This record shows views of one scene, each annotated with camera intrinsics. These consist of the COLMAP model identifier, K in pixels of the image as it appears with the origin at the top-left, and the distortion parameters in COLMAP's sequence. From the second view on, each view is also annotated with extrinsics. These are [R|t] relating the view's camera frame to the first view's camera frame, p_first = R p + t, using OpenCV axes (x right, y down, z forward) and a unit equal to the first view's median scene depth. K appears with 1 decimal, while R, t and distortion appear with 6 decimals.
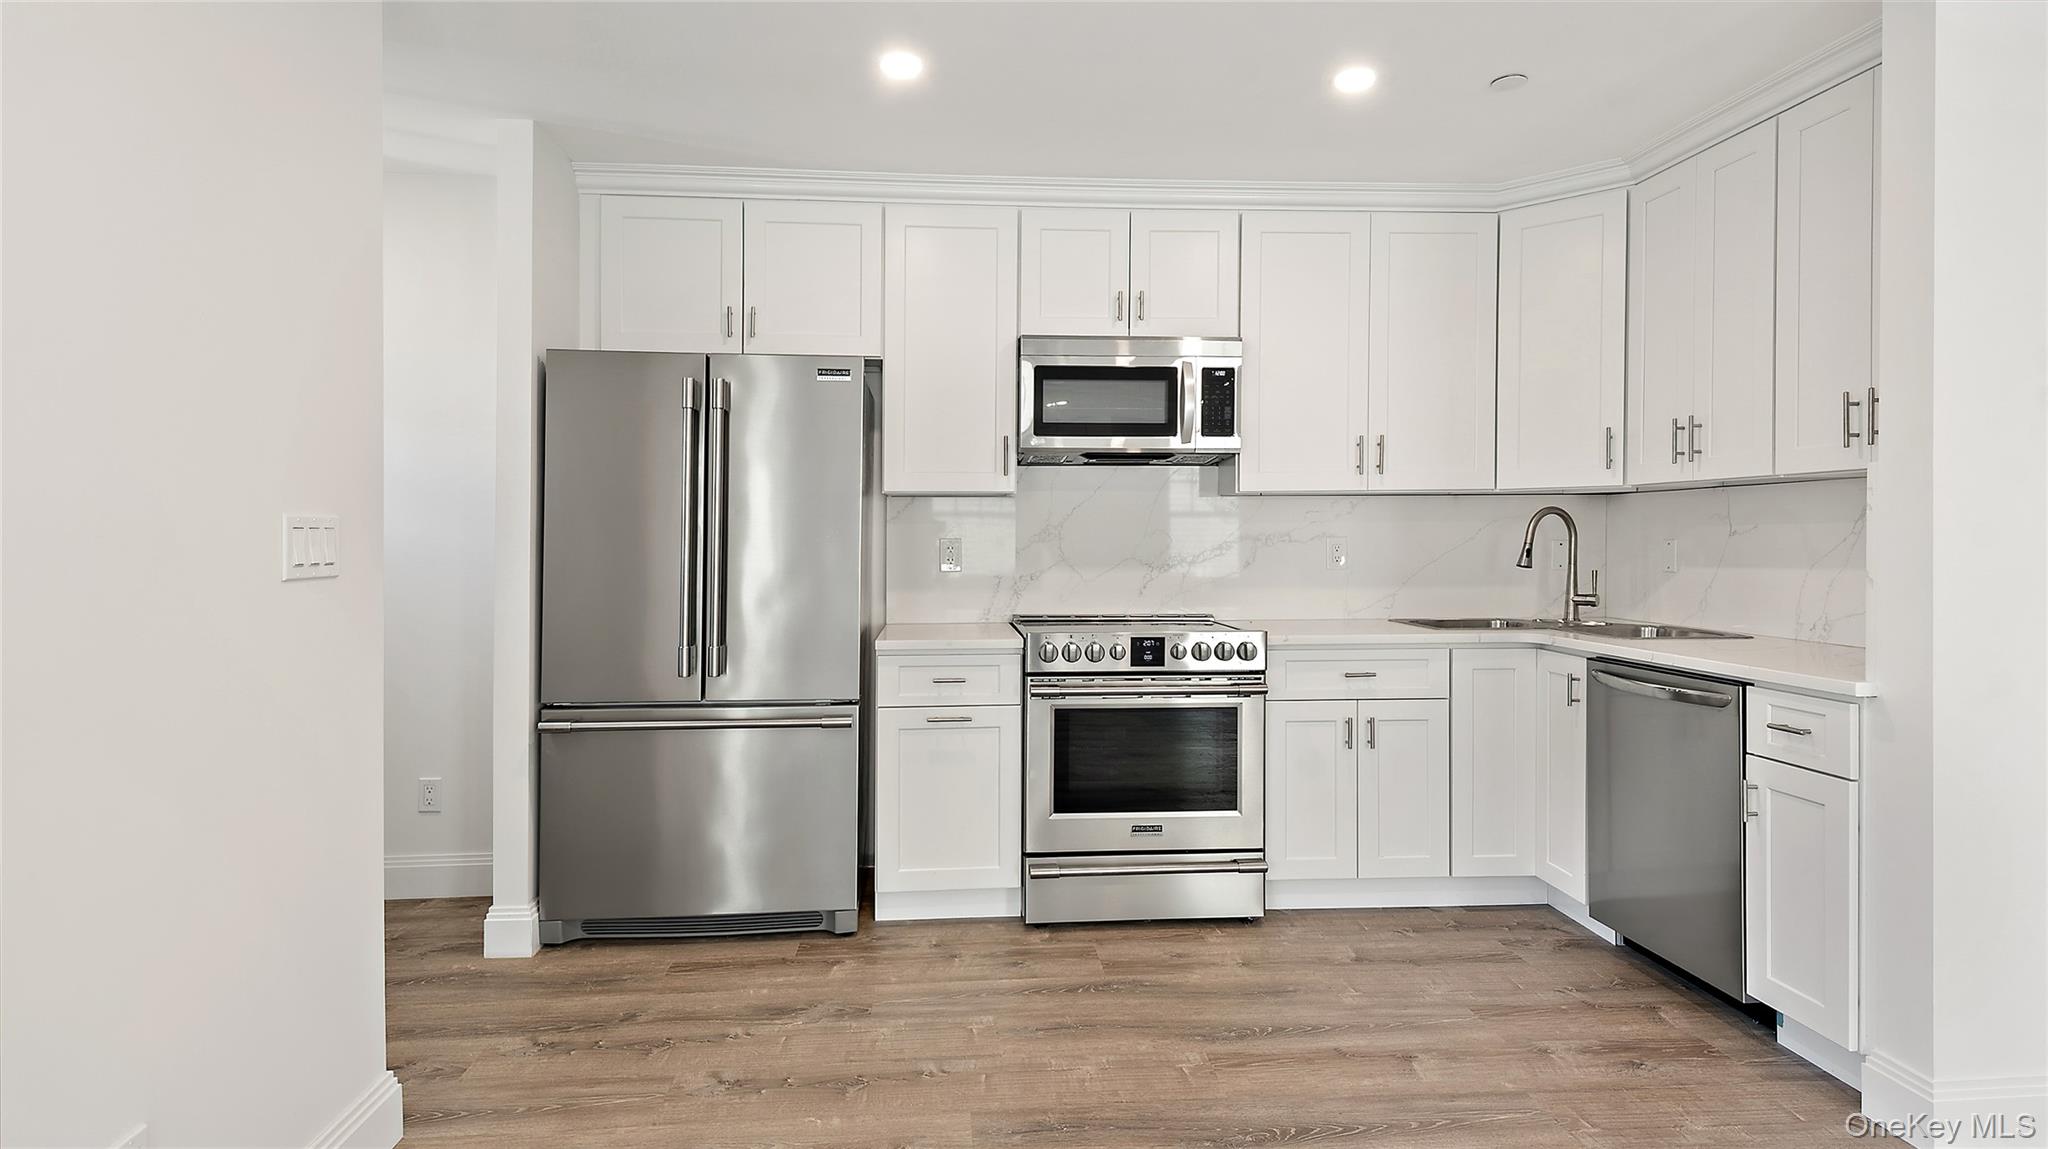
lens RADIAL K [[1069.9, 0, 1032.1], [0, 1069.9, 534.1], [0, 0, 1]] dist [0.019128, -0.001073]
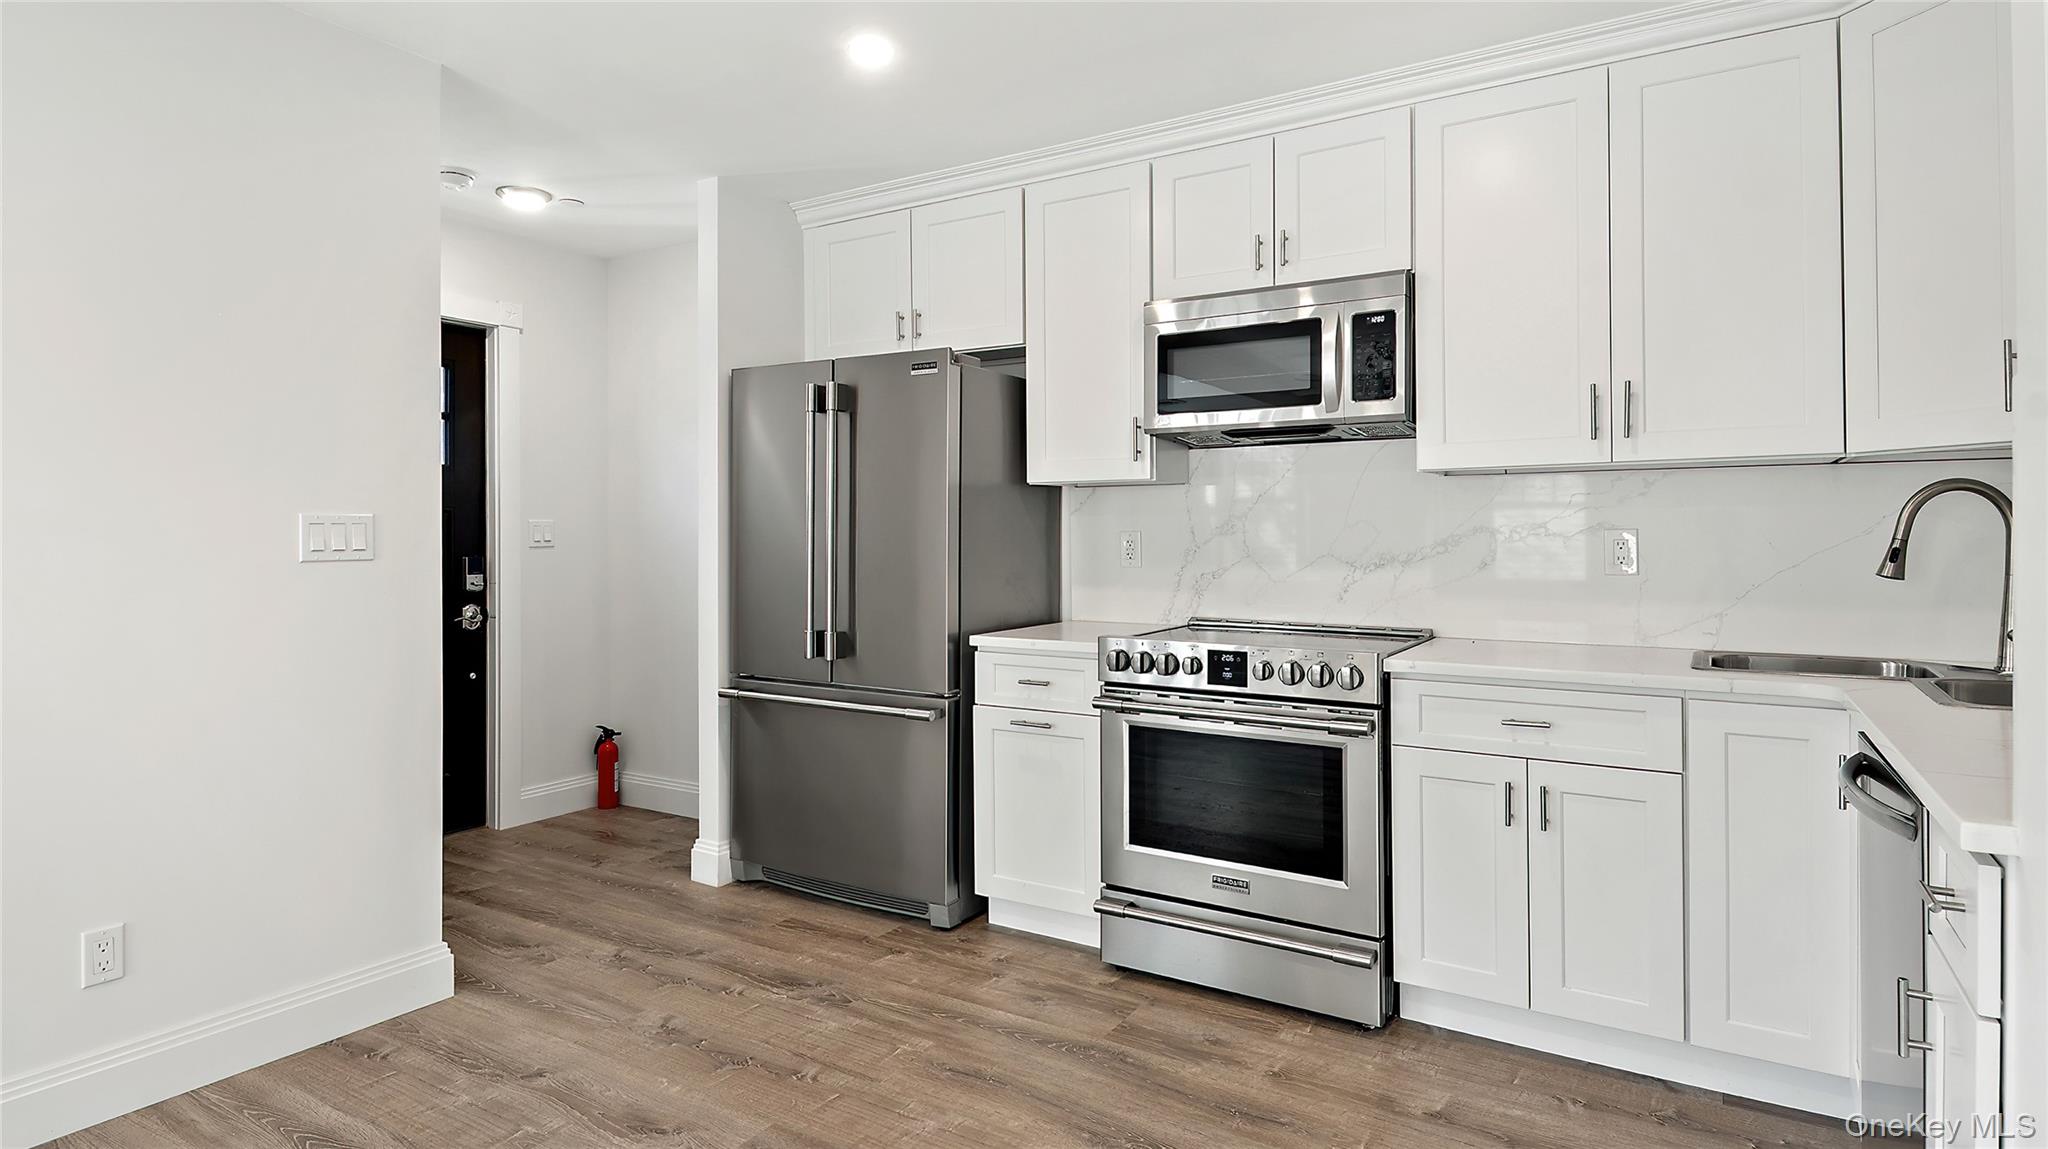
lens RADIAL K [[1076.0, 0, 1075.8], [0, 1076.0, 527.3], [0, 0, 1]] dist [0.004178, -0.001473]
pose [[0.808399, -0.002628, -0.588629, 0.503372], [0.002474, 0.999996, -0.001068, 0.001638], [0.588629, -0.000593, 0.808403, 0.258453]]
